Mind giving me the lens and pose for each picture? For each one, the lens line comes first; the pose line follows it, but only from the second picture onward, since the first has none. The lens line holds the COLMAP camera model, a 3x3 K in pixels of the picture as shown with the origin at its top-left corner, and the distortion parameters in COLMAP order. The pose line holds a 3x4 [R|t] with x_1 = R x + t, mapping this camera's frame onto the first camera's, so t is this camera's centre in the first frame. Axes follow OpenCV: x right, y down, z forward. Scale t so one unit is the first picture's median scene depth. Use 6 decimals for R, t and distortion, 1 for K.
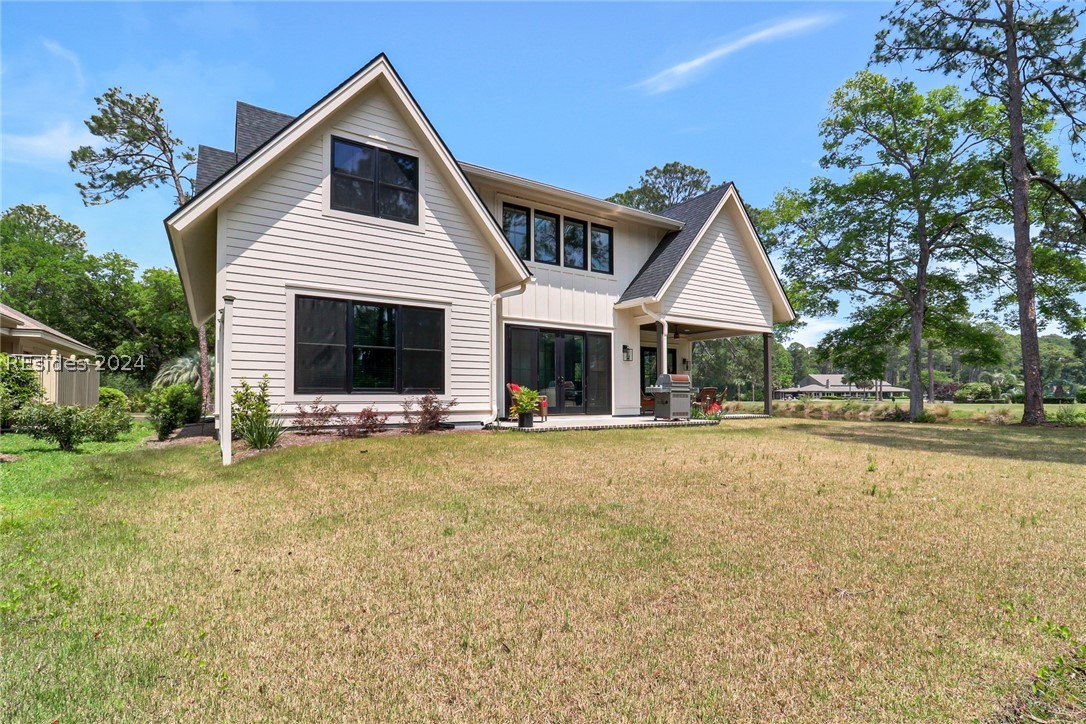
lens RADIAL K [[508.2, 0, 541.9], [0, 508.2, 386.2], [0, 0, 1]] dist [-0.000653, -0.012276]
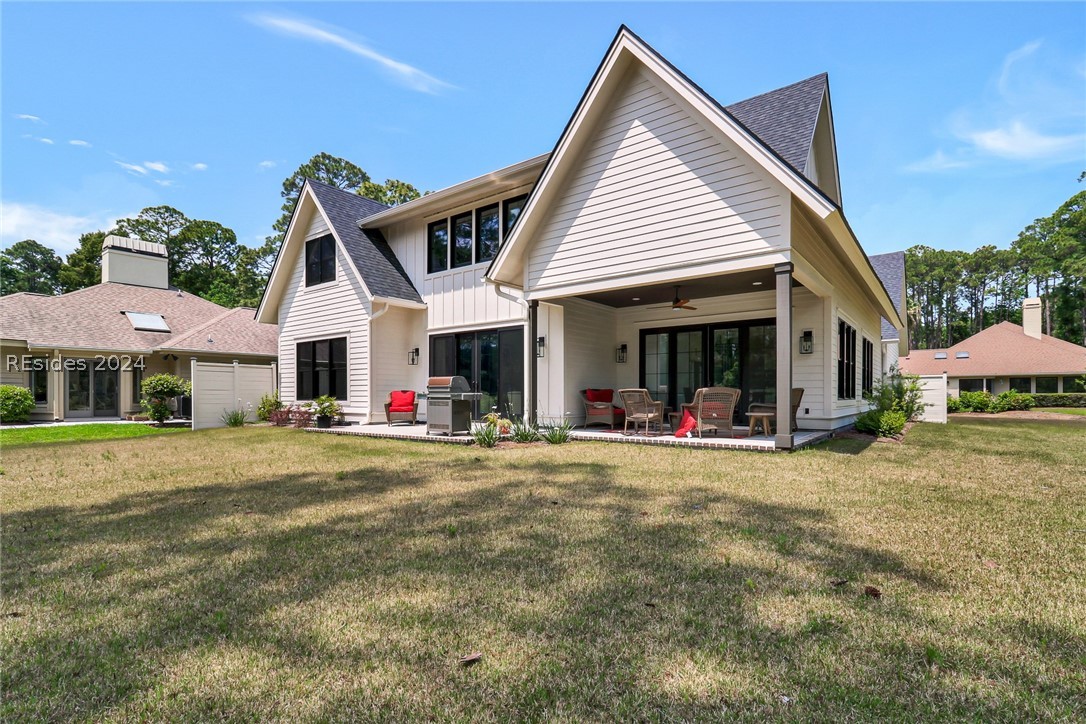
lens RADIAL K [[523.8, 0, 537.1], [0, 523.8, 394.4], [0, 0, 1]] dist [0.000751, 0.000125]
pose [[0.331061, -0.002450, -0.943606, 1.276998], [0.021770, 0.999750, 0.005042, 0.003961], [0.943358, -0.022211, 0.331031, 1.013657]]
